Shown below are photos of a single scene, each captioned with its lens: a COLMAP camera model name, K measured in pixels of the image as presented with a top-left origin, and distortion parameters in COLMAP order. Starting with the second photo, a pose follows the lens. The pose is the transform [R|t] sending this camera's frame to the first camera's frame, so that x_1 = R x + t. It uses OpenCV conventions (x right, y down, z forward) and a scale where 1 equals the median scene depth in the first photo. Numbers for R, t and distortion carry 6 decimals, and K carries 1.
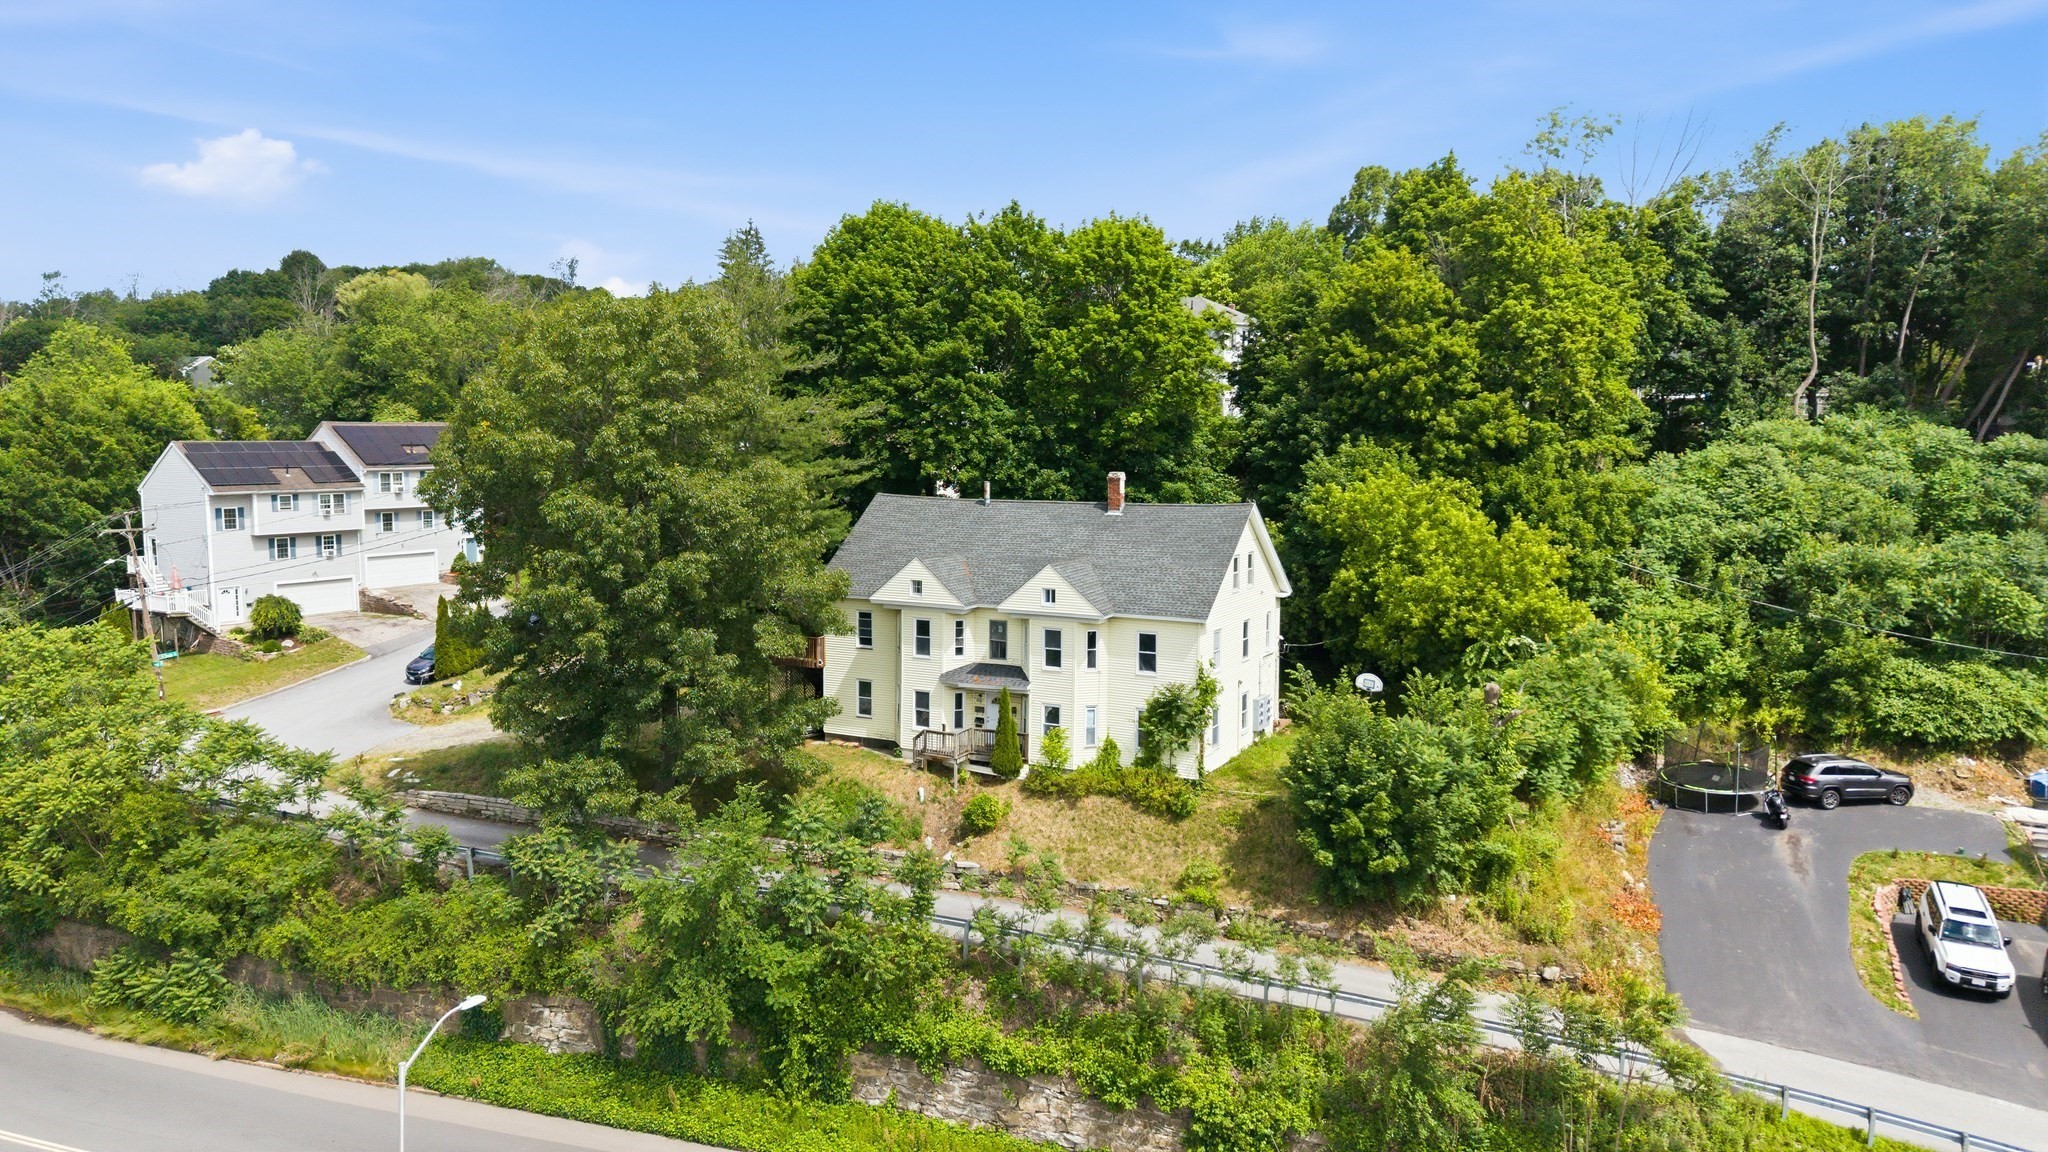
lens RADIAL K [[1381.2, 0, 1010.0], [0, 1381.2, 573.1], [0, 0, 1]] dist [0.031632, -0.052754]
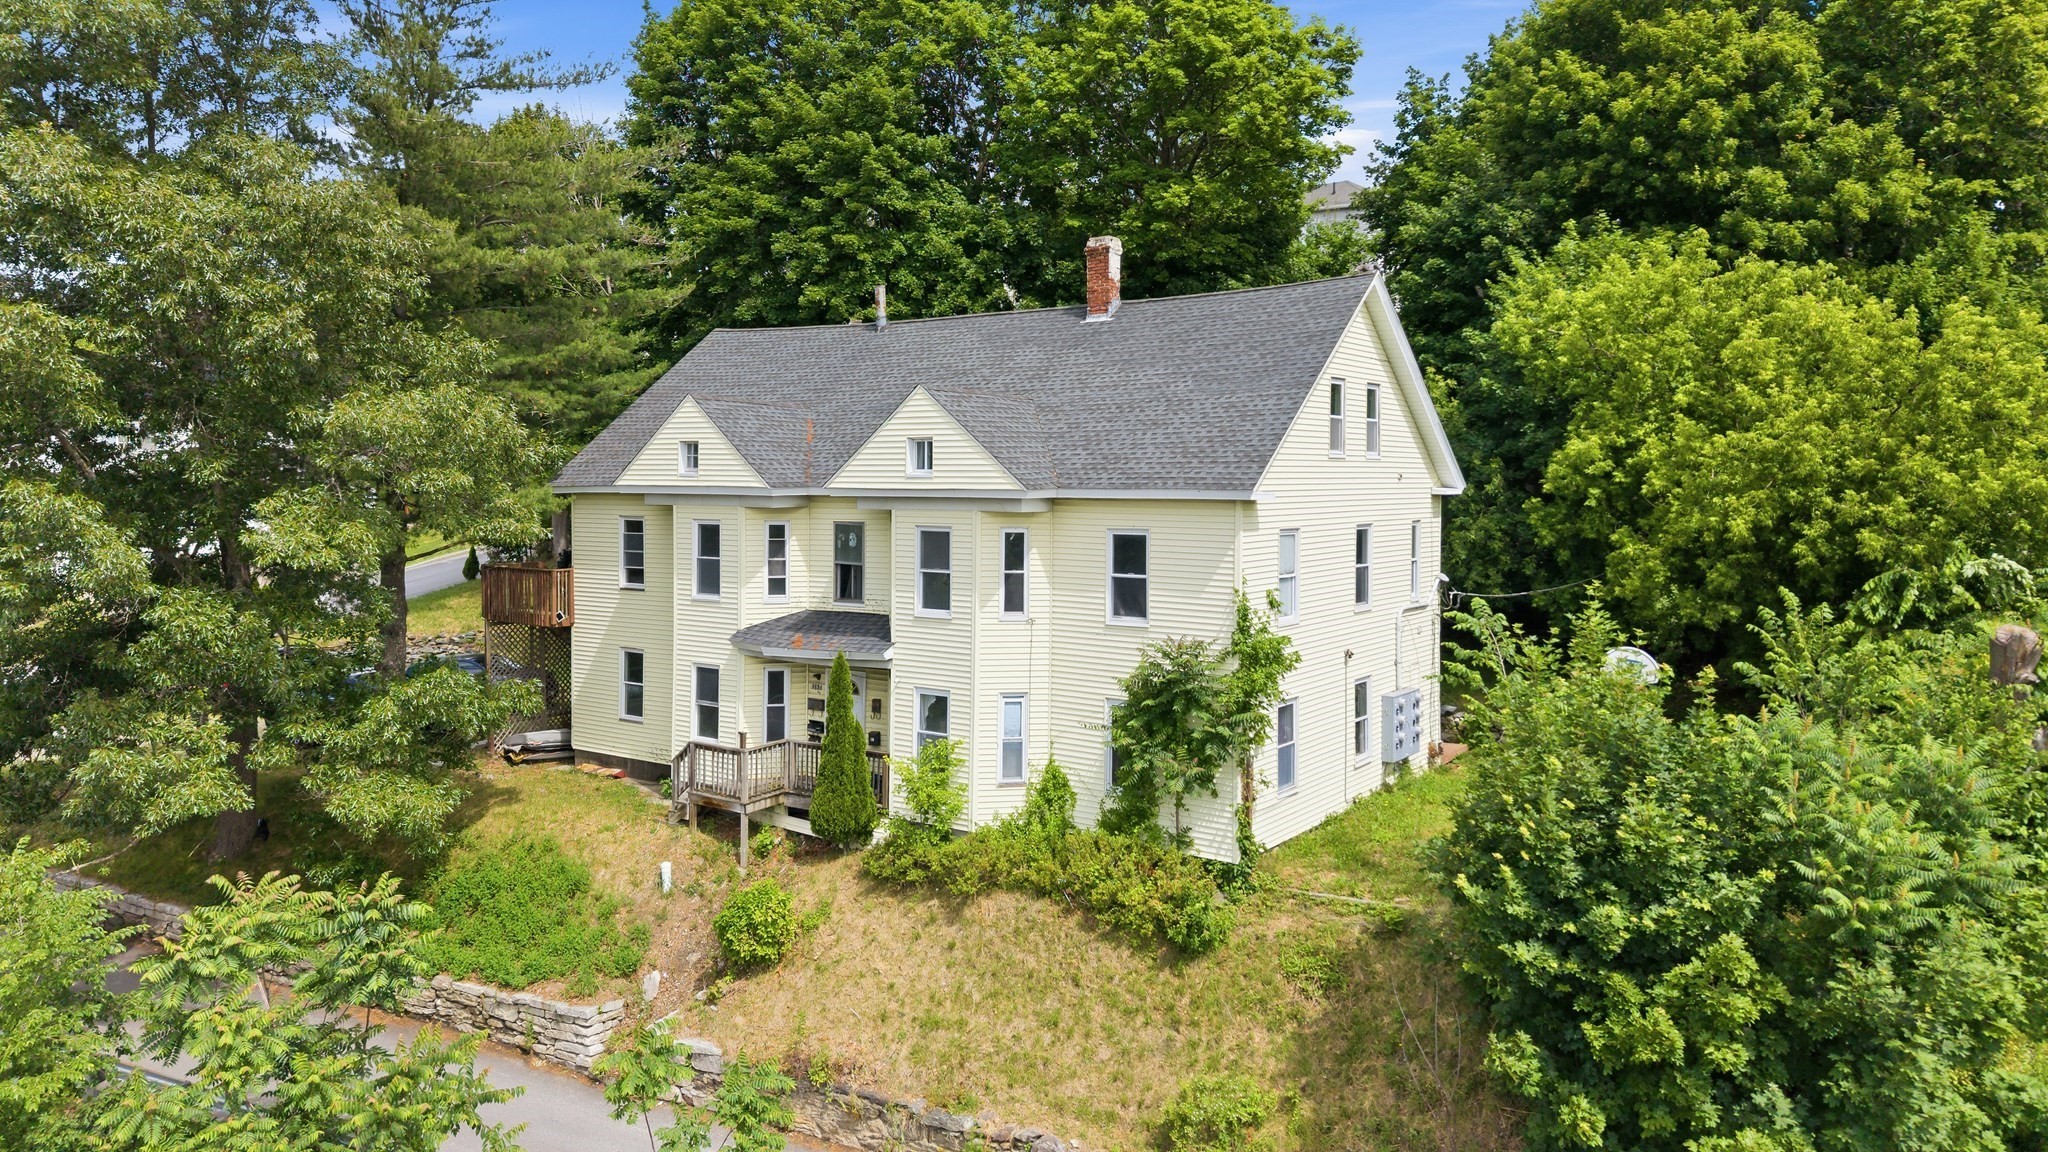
lens RADIAL K [[1420.9, 0, 1020.5], [0, 1420.9, 537.3], [0, 0, 1]] dist [0.042252, -0.064467]
pose [[0.993572, 0.003835, -0.113140, 0.110609], [-0.009923, 0.998530, -0.053294, 0.066470], [0.112770, 0.054074, 0.992149, 0.505796]]
